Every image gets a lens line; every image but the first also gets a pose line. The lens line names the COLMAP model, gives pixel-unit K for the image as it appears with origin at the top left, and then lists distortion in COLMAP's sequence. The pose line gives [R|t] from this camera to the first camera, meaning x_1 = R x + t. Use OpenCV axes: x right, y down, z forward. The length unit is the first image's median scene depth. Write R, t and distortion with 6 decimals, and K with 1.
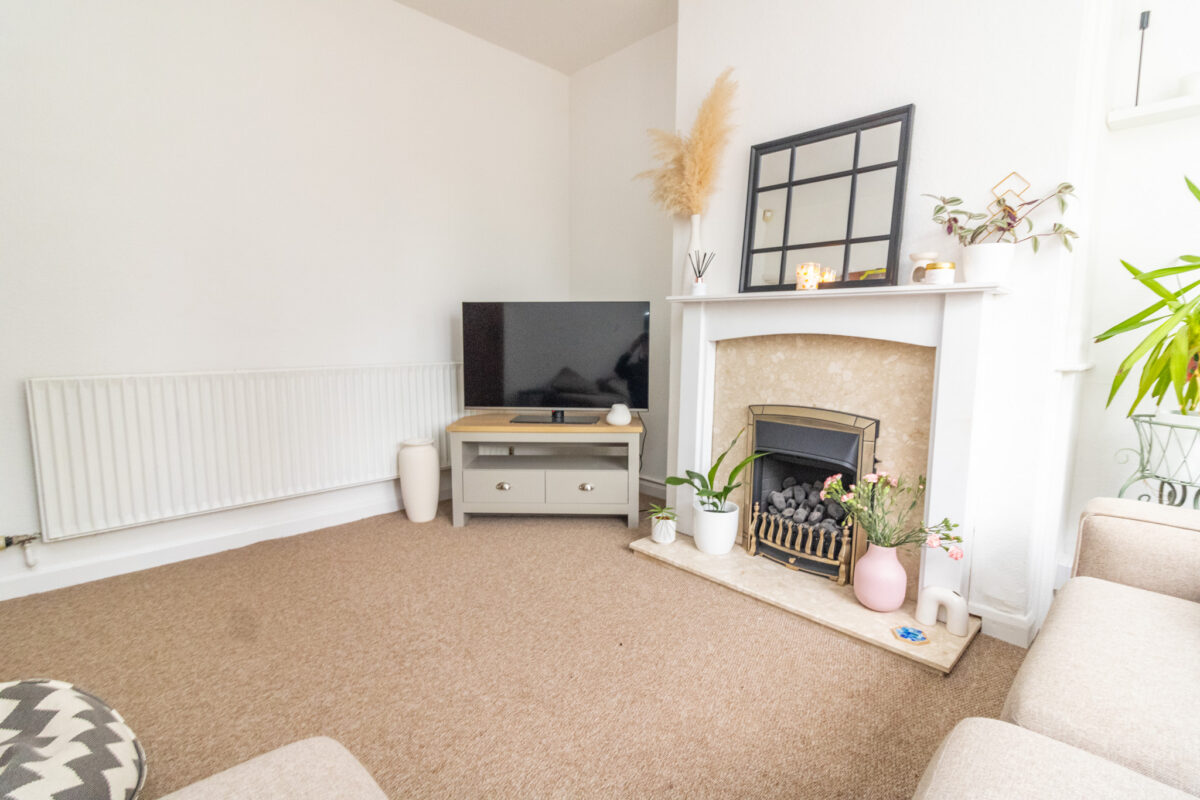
lens RADIAL K [[563.9, 0, 606.1], [0, 563.9, 403.2], [0, 0, 1]] dist [0.001763, -0.000461]
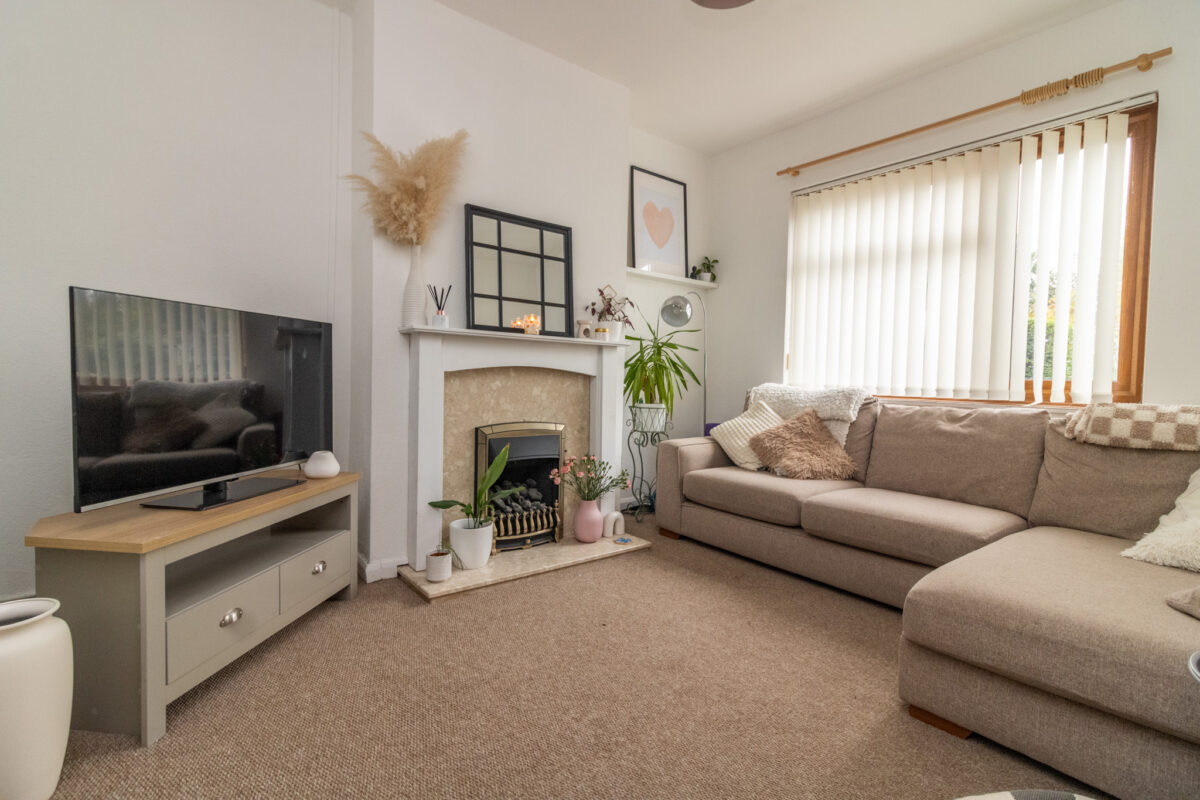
lens RADIAL K [[563.9, 0, 598.5], [0, 563.9, 402.8], [0, 0, 1]] dist [0.001763, -0.000461]
pose [[0.082934, -0.056021, 0.994979, -0.925102], [0.104392, 0.993414, 0.047232, -0.080377], [-0.991072, 0.099951, 0.088236, 0.696994]]
